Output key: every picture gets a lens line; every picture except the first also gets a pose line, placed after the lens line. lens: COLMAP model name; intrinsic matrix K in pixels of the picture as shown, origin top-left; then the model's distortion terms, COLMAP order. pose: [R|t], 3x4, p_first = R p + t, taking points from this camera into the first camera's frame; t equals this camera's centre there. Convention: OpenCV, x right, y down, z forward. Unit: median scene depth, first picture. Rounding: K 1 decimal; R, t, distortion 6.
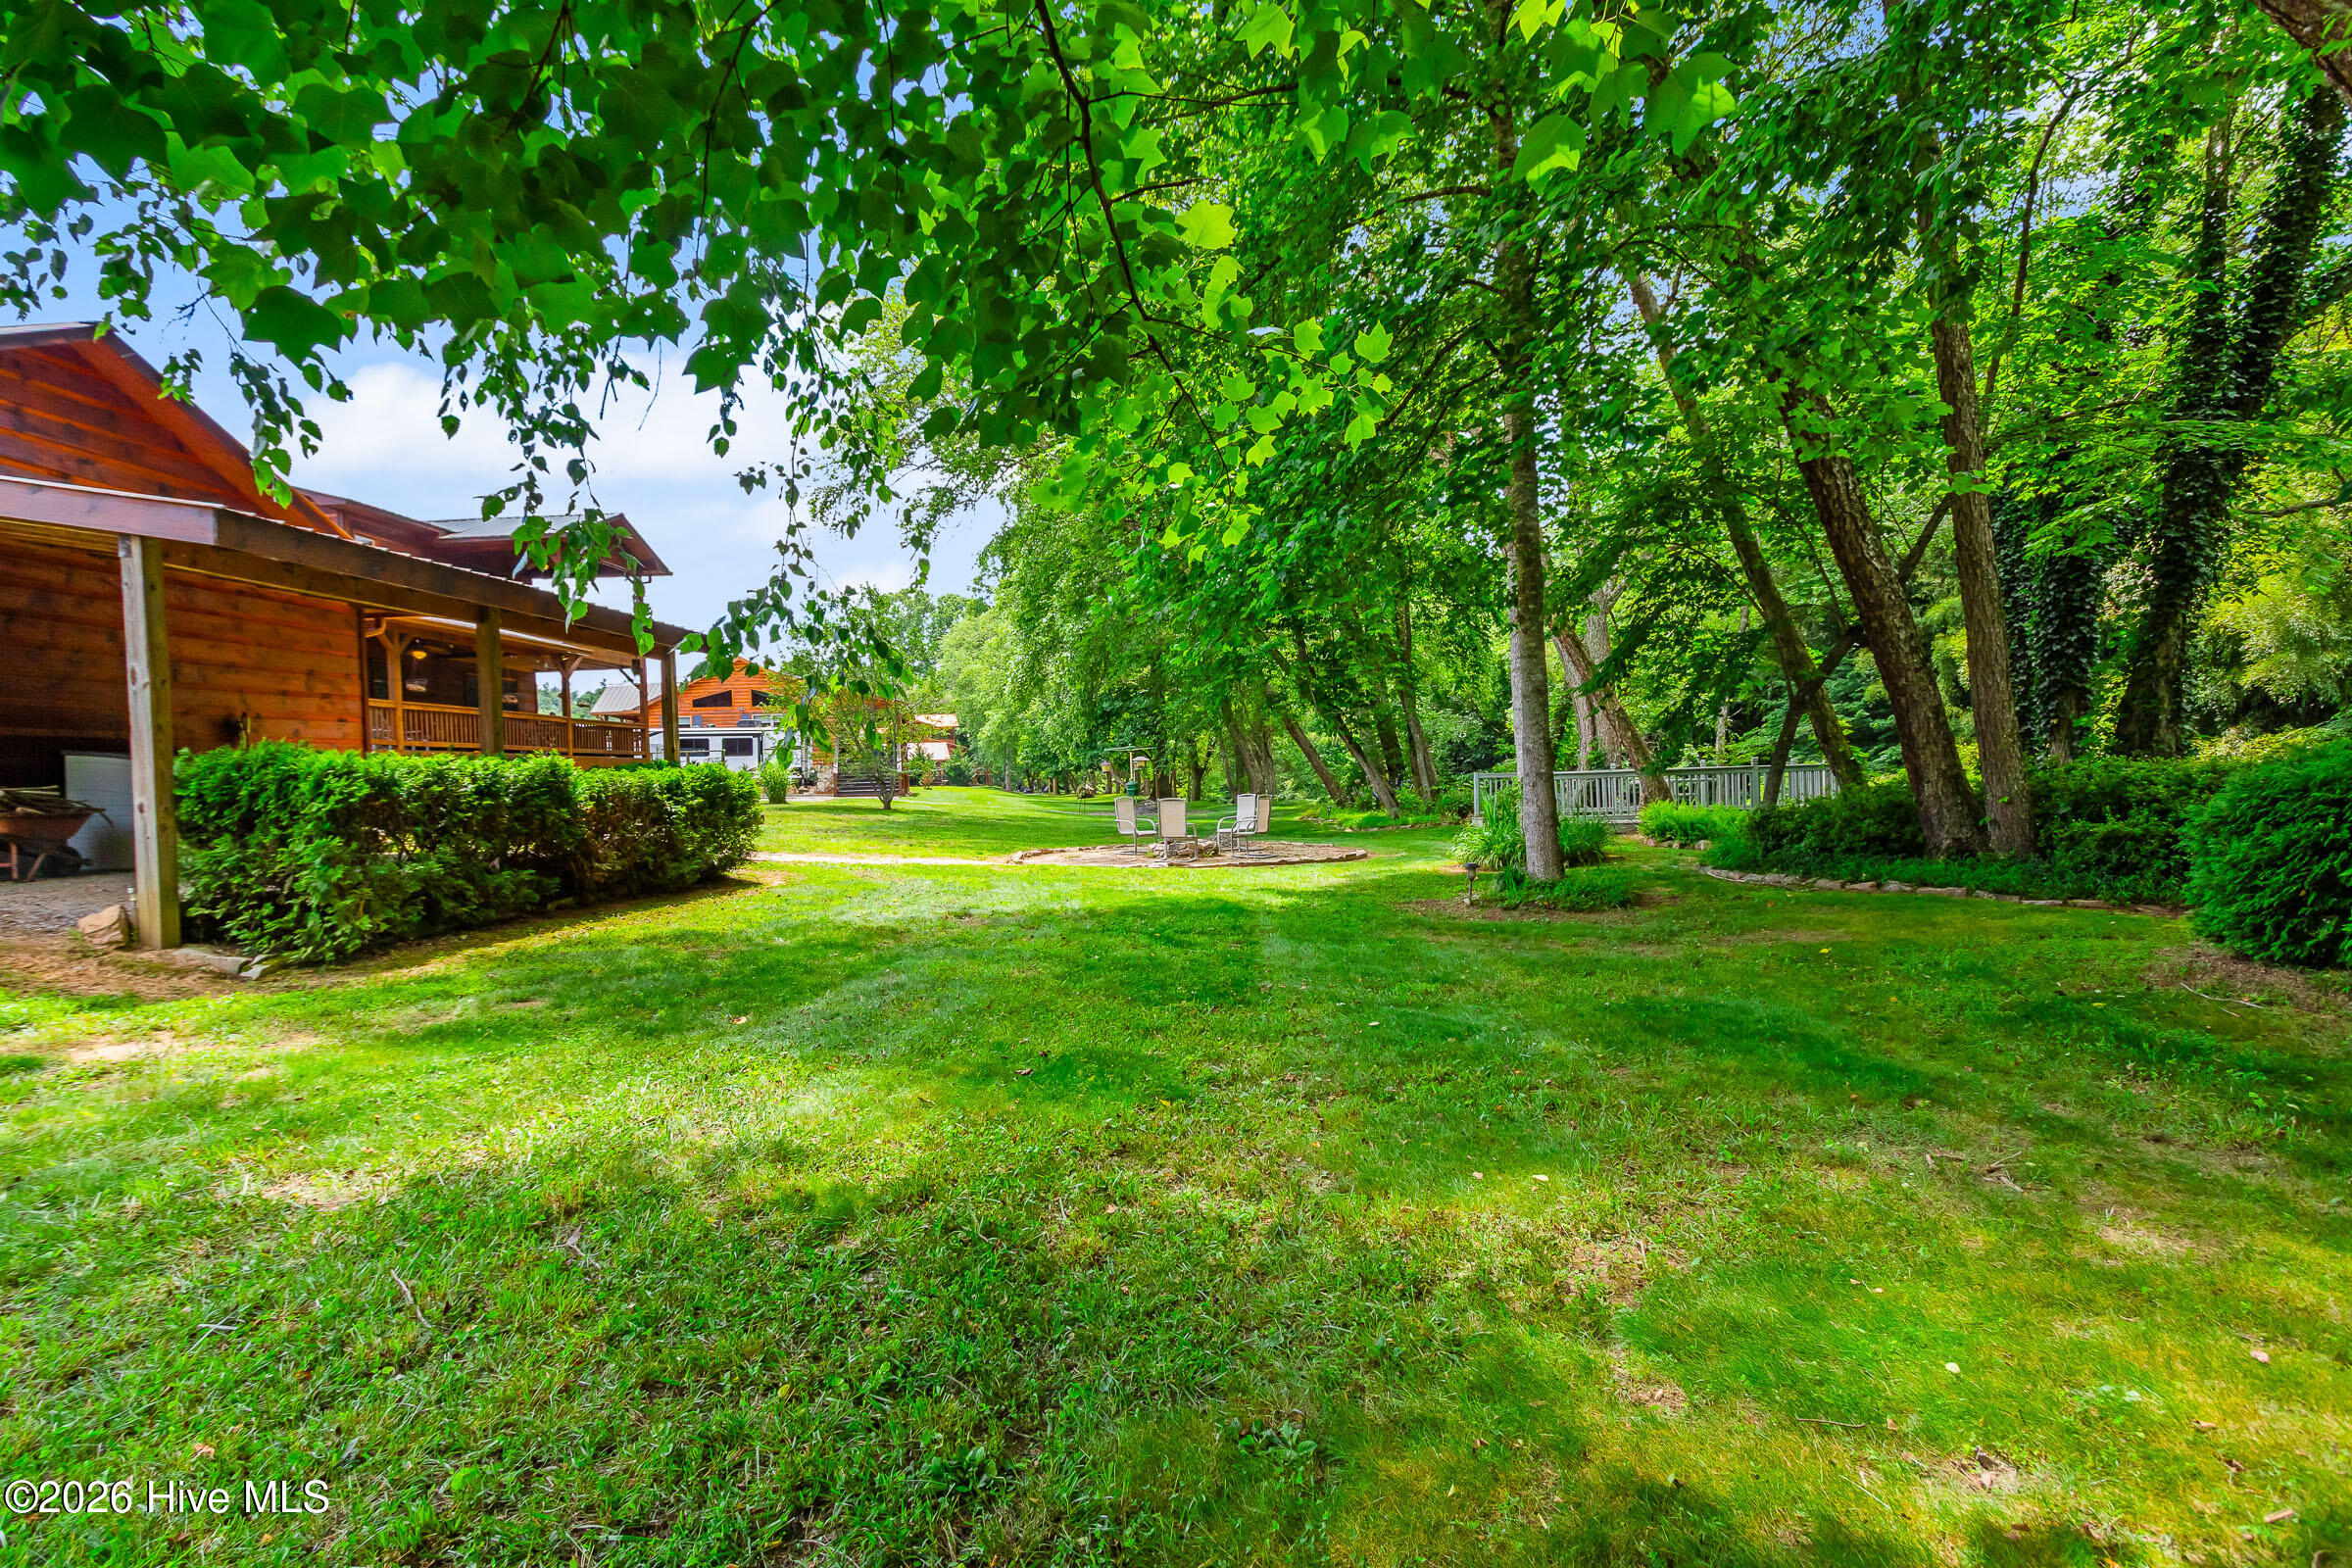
lens RADIAL K [[1123.0, 0, 1150.1], [0, 1123.0, 773.3], [0, 0, 1]] dist [0.004200, -0.003808]
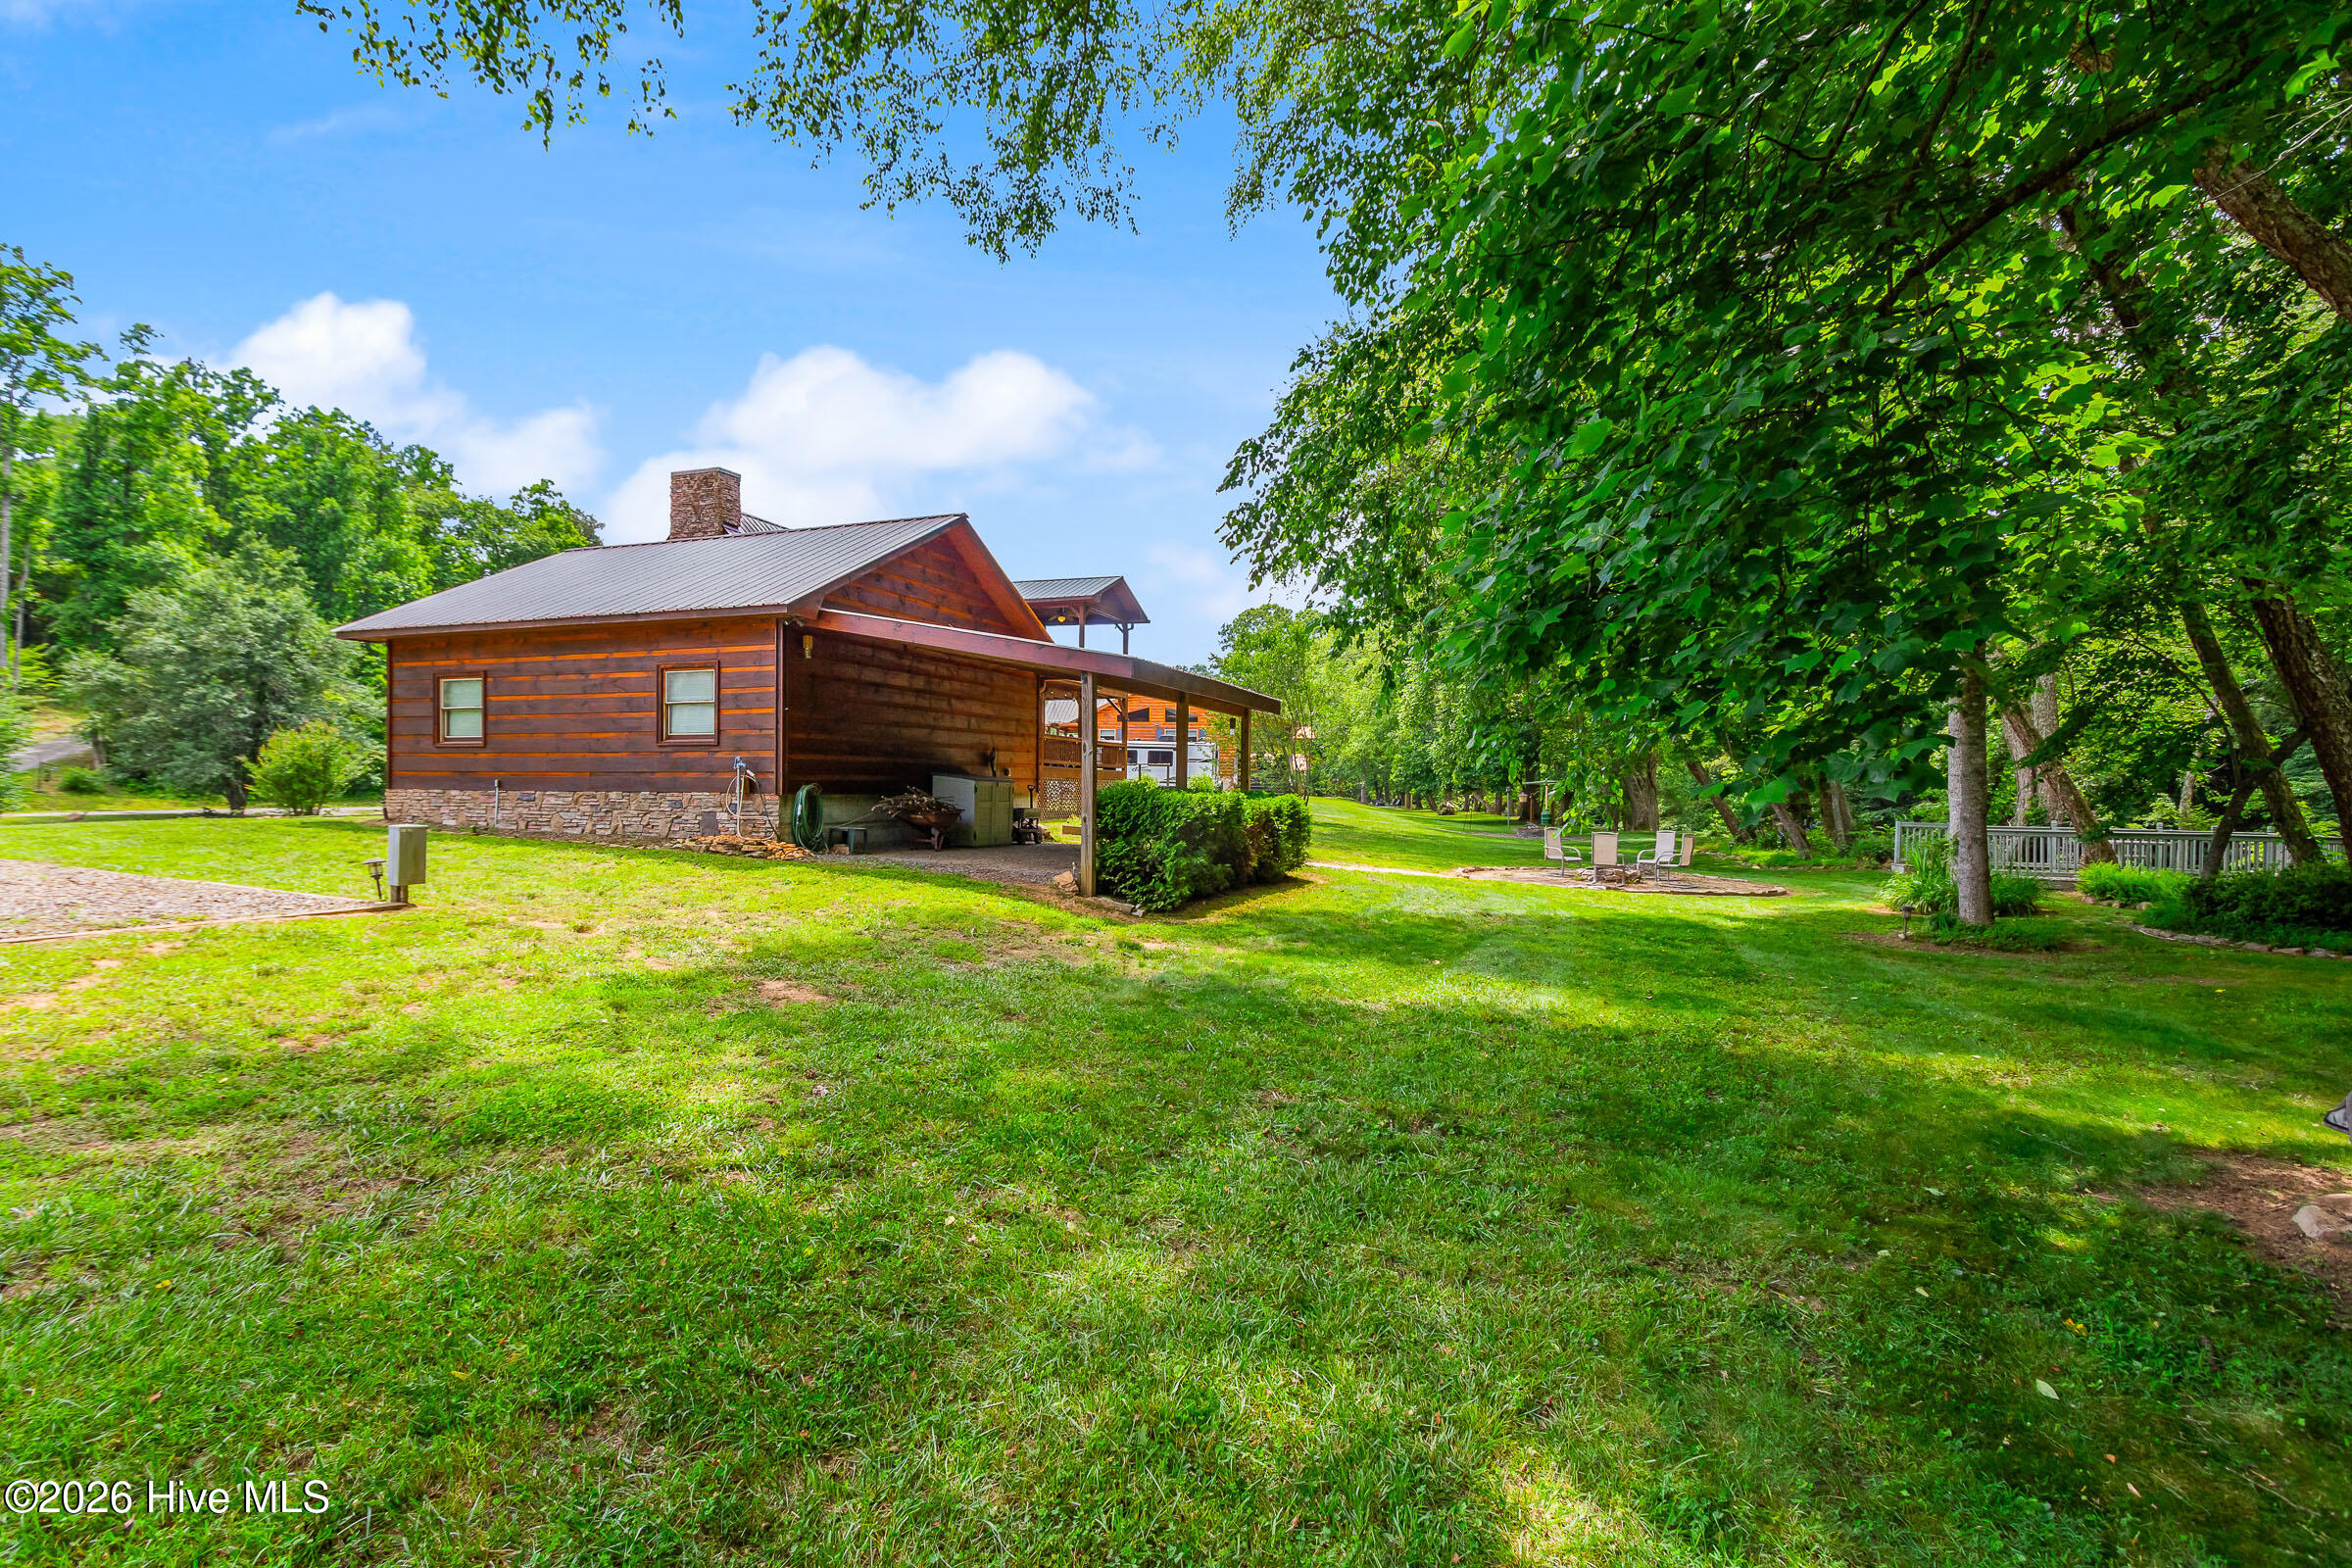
lens RADIAL K [[1066.2, 0, 1170.1], [0, 1066.2, 795.2], [0, 0, 1]] dist [0.001673, -0.005039]
pose [[0.952021, 0.046931, -0.302414, -0.110563], [-0.044078, 0.998896, 0.016256, -0.020748], [0.302843, -0.002146, 0.953038, -0.295357]]
